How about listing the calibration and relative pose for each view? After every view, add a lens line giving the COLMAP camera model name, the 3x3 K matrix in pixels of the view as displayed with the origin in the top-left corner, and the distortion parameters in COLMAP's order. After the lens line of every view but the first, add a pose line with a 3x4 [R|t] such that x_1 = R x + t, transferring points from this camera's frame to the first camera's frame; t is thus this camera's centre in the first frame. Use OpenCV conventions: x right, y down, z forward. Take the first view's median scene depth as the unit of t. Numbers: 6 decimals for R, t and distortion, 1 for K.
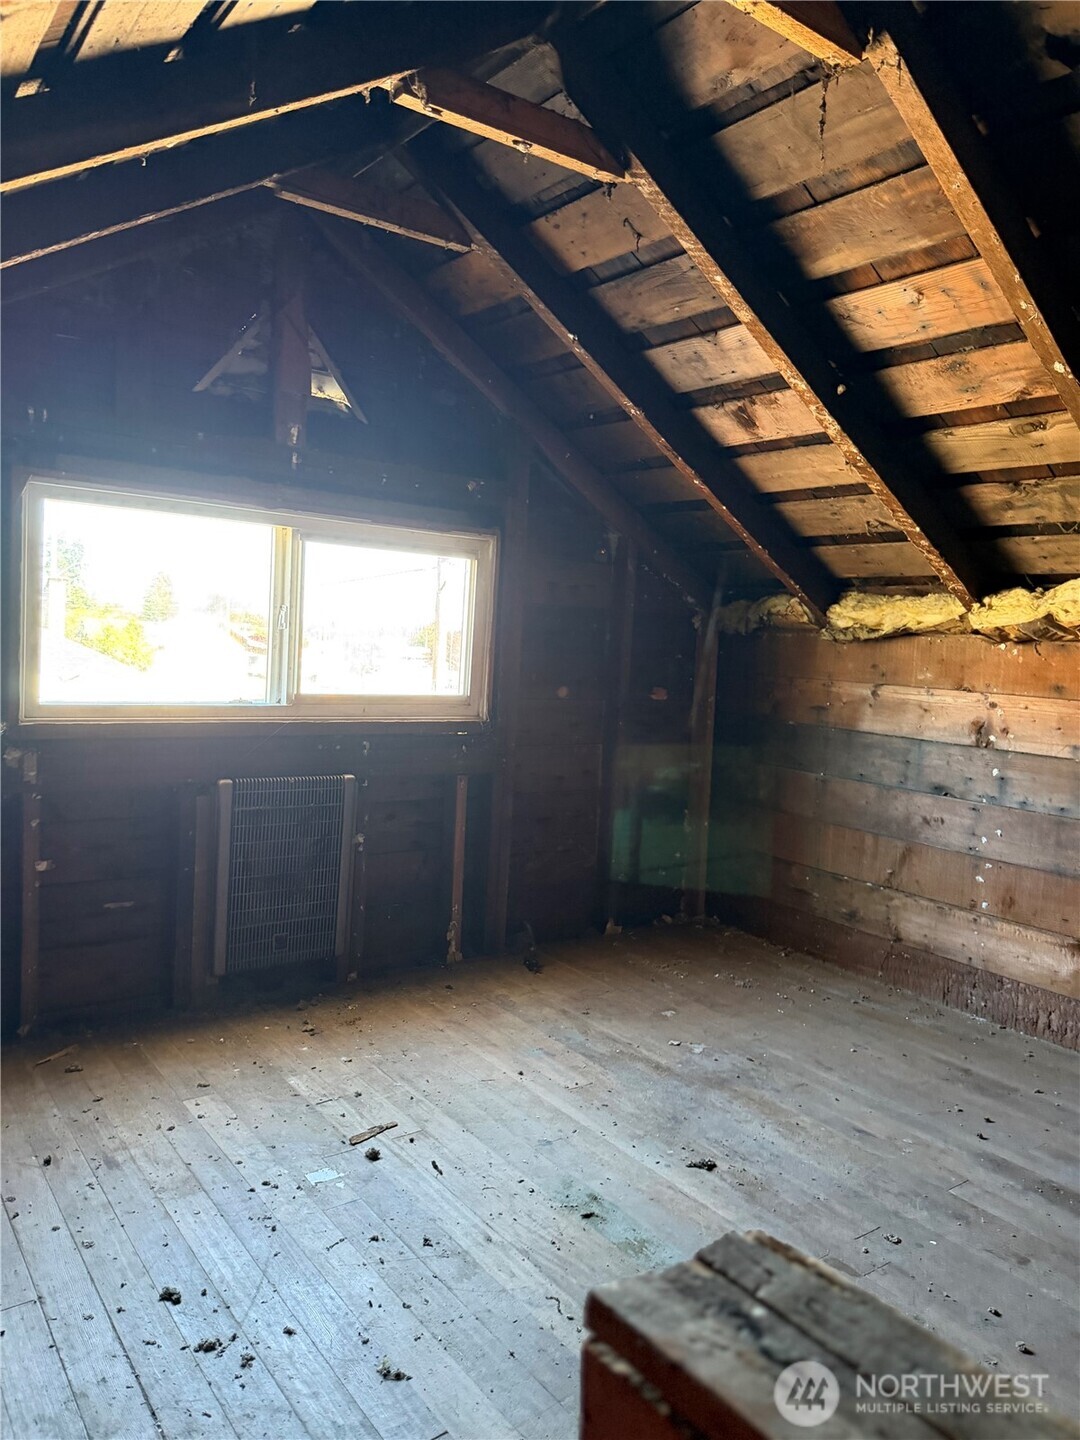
lens RADIAL K [[1005.0, 0, 540.0], [0, 1005.0, 720.0], [0, 0, 1]] dist [0.089381, -0.151566]
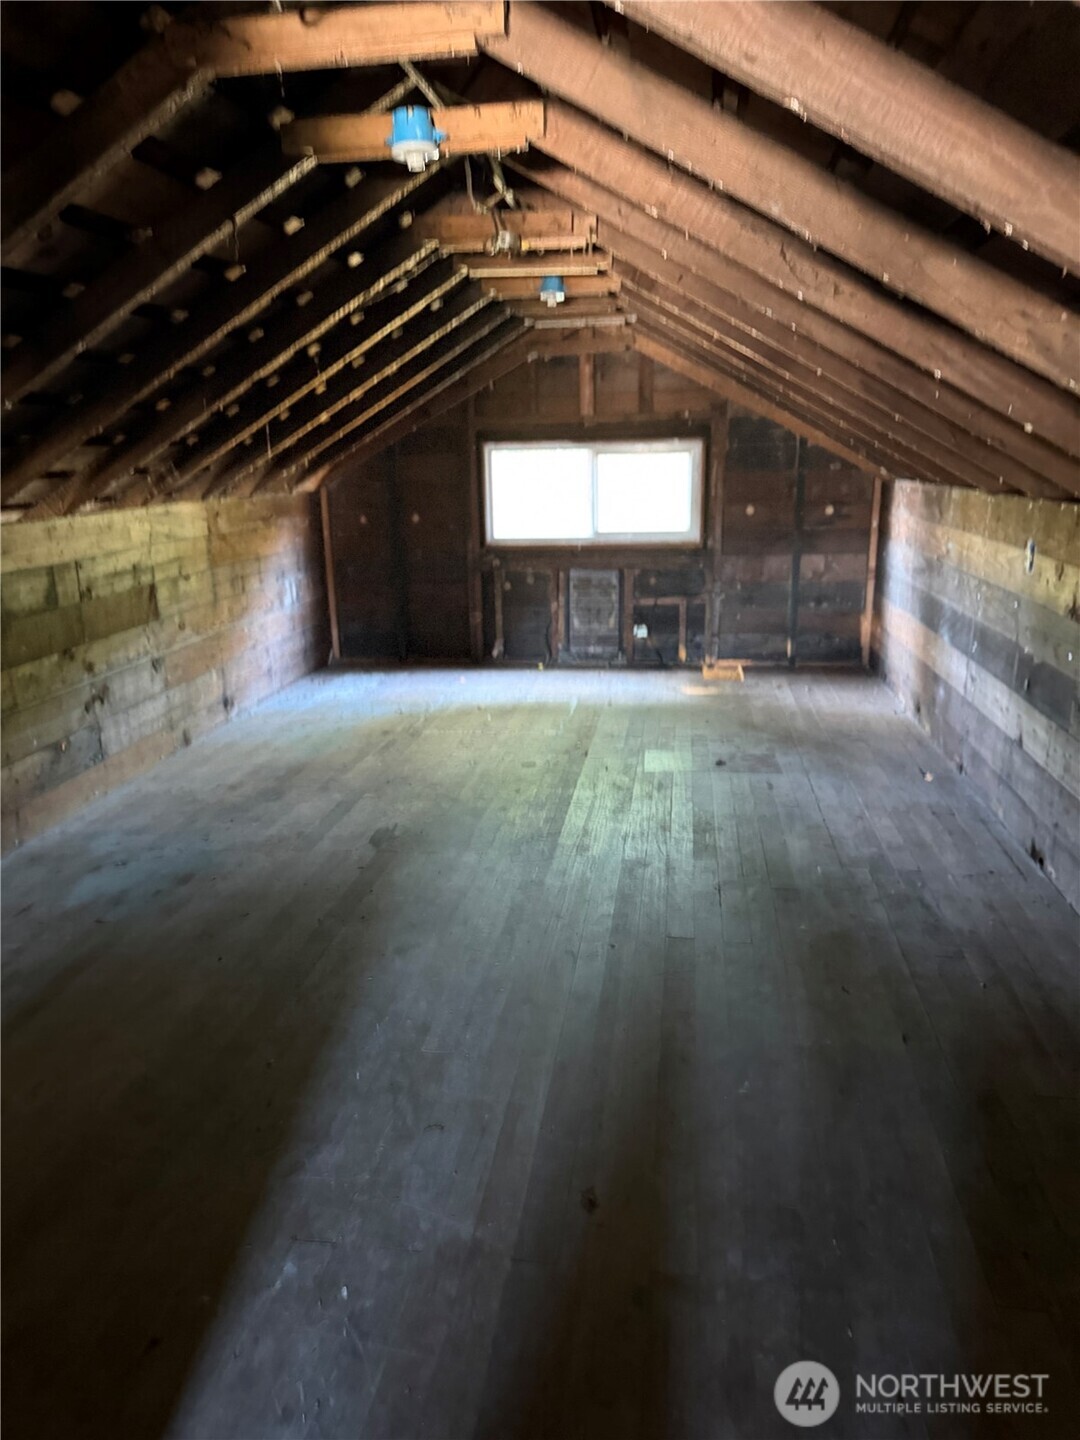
lens RADIAL K [[1005.0, 0, 540.0], [0, 1005.0, 720.0], [0, 0, 1]] dist [0.089381, -0.151566]
pose [[0.697598, 0.117840, -0.706733, 1.240966], [-0.004786, 0.987127, 0.159869, 0.029476], [0.716474, -0.108142, 0.689181, -0.611964]]
